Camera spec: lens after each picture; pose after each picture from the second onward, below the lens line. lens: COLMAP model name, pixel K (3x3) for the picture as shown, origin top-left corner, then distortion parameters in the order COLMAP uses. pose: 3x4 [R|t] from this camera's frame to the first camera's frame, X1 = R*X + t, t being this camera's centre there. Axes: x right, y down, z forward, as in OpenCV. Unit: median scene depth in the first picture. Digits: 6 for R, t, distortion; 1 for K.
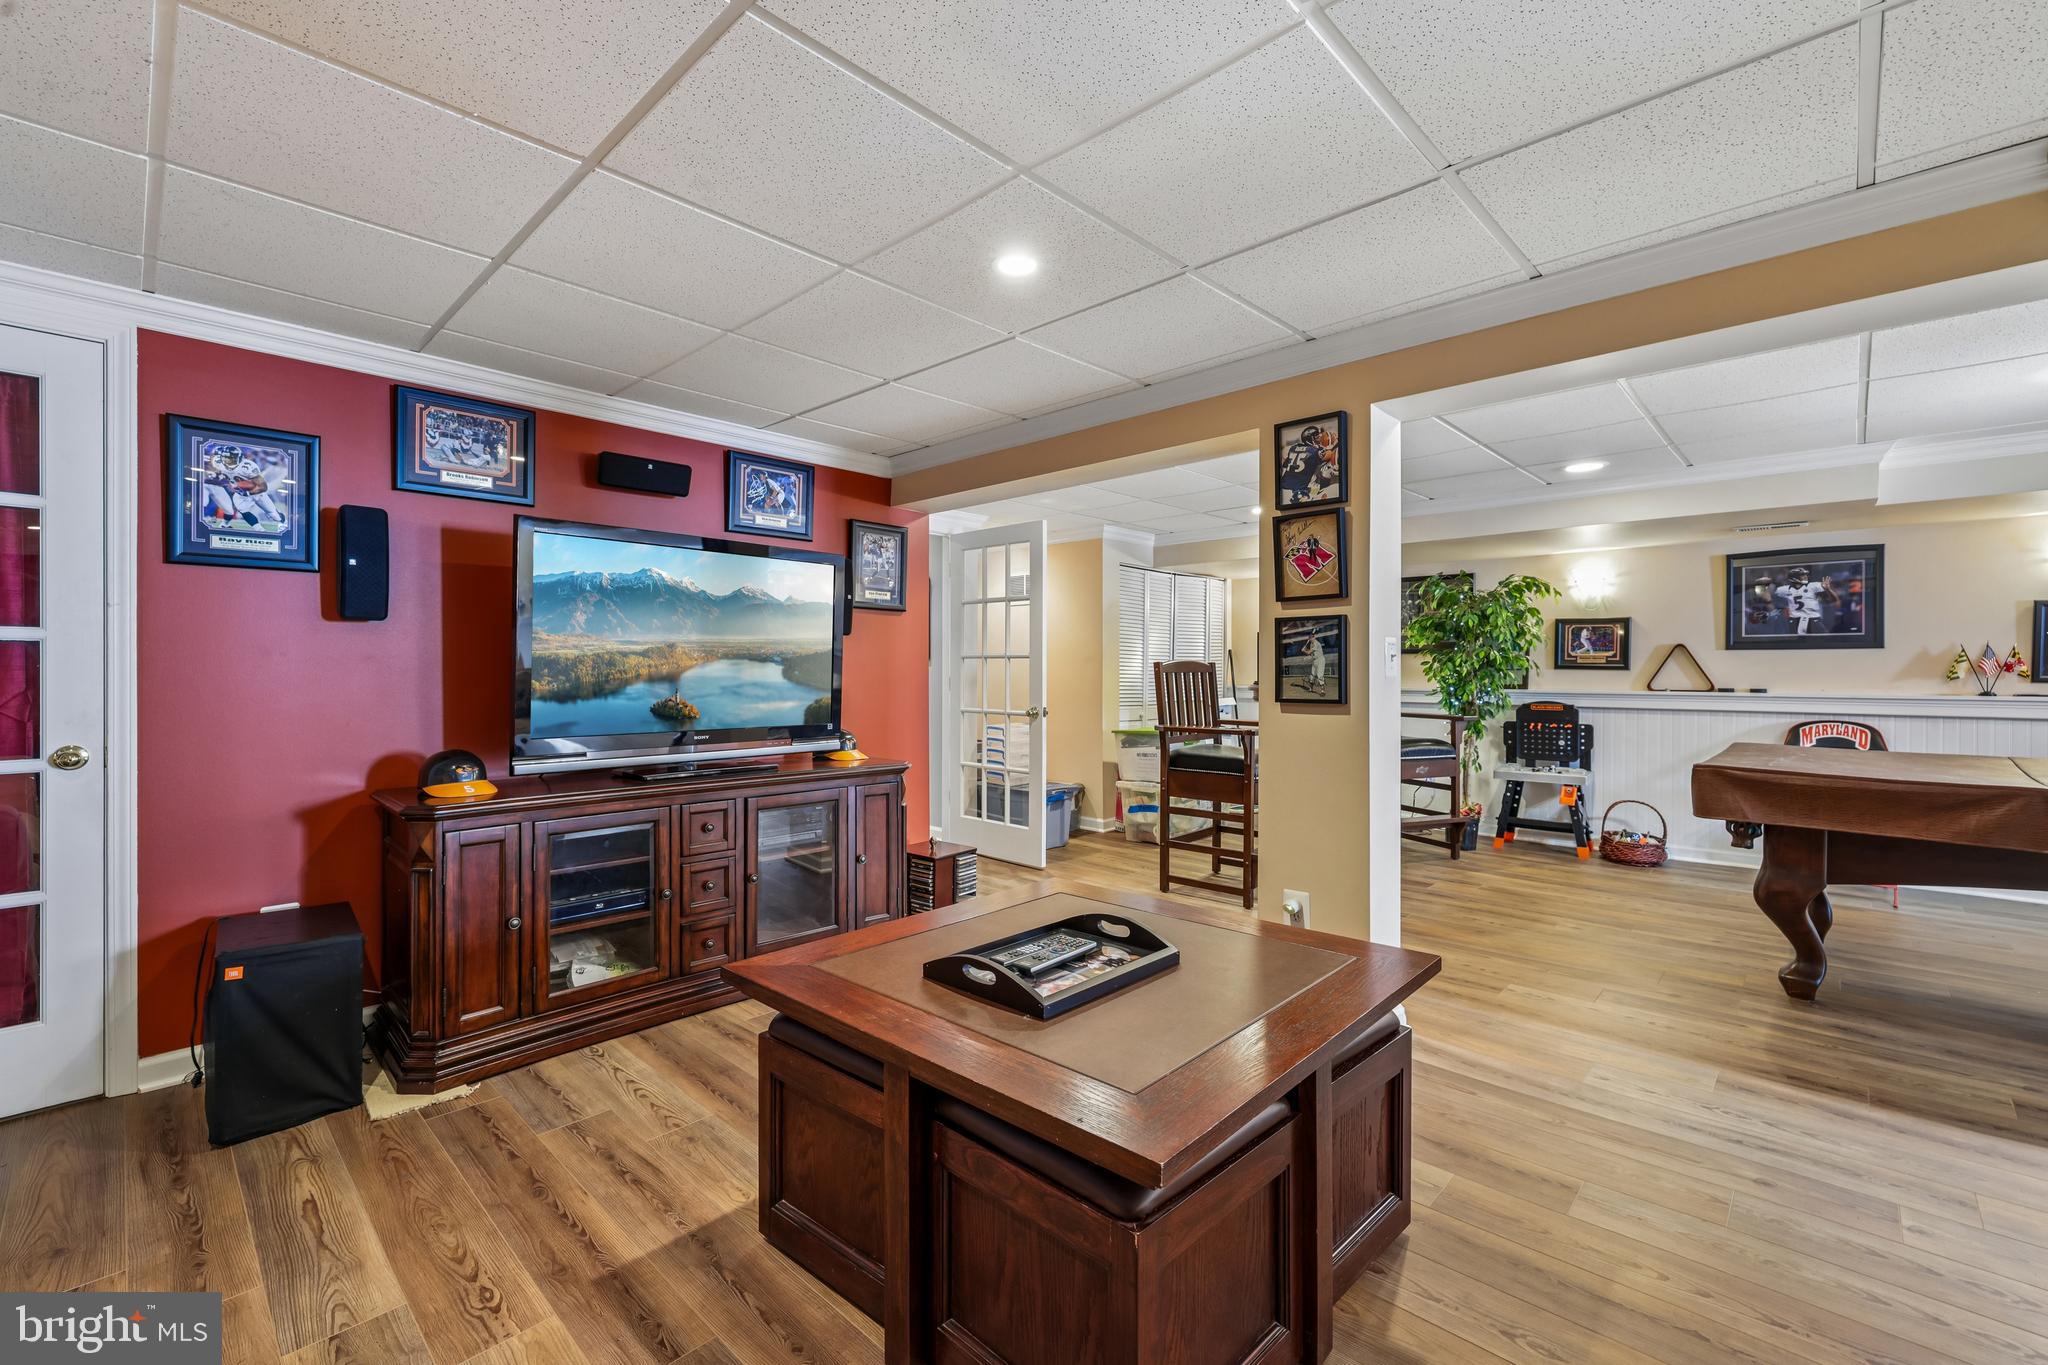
lens RADIAL K [[859.9, 0, 1022.4], [0, 859.9, 672.1], [0, 0, 1]] dist [-0.001273, 0.000167]
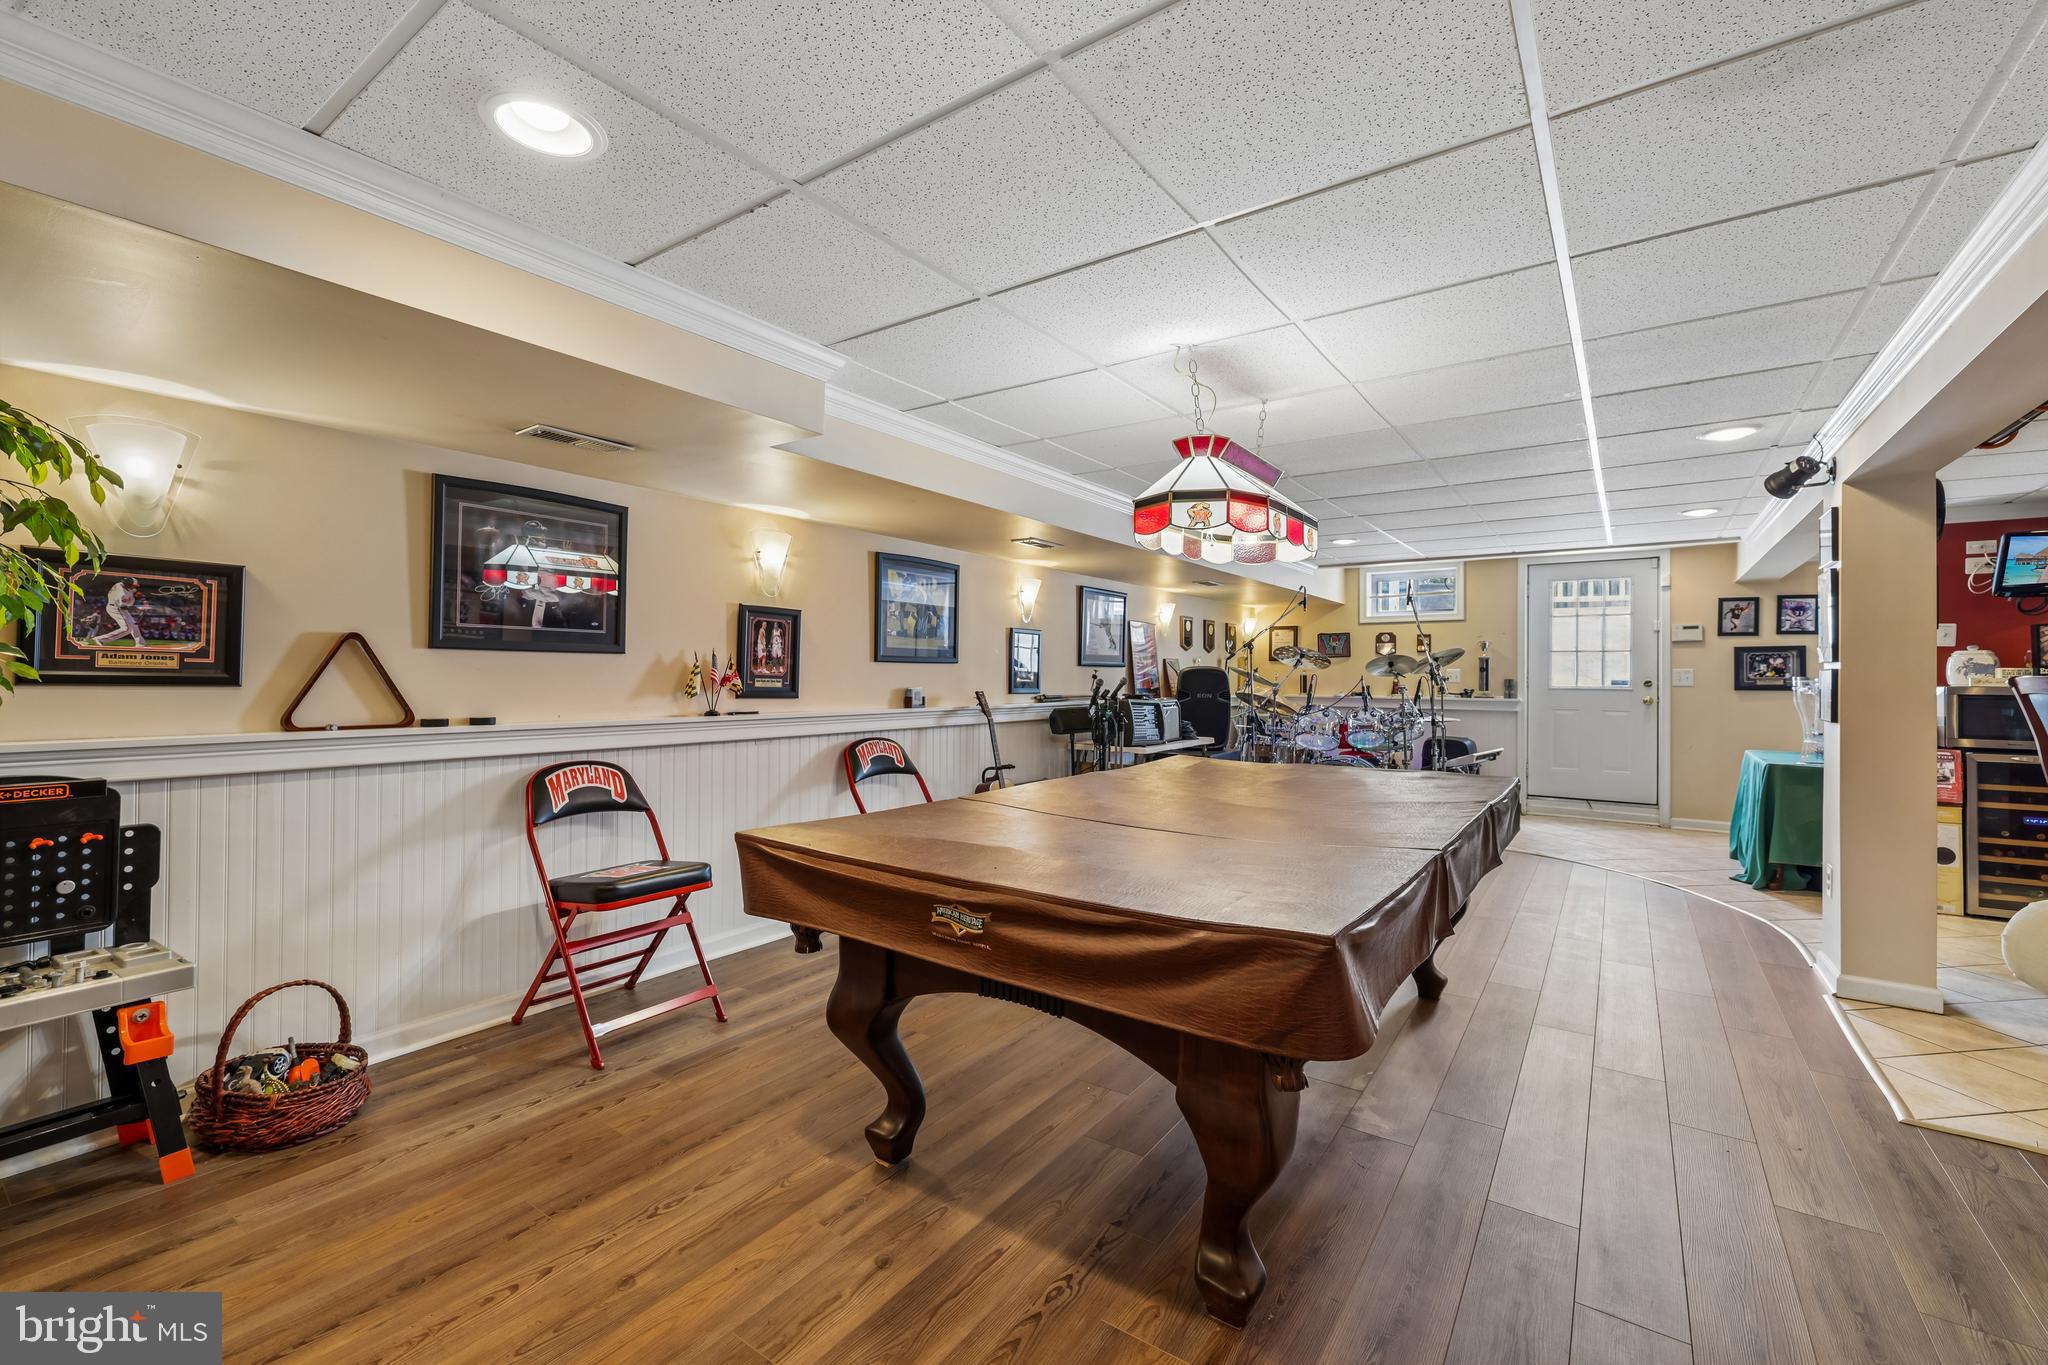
lens RADIAL K [[859.9, 0, 1024.3], [0, 859.9, 676.9], [0, 0, 1]] dist [-0.001273, 0.000167]
pose [[-0.151314, 0.006649, 0.988463, 0.218694], [0.006644, 0.999962, -0.005709, -0.002159], [-0.988463, 0.005704, -0.151352, 0.698712]]
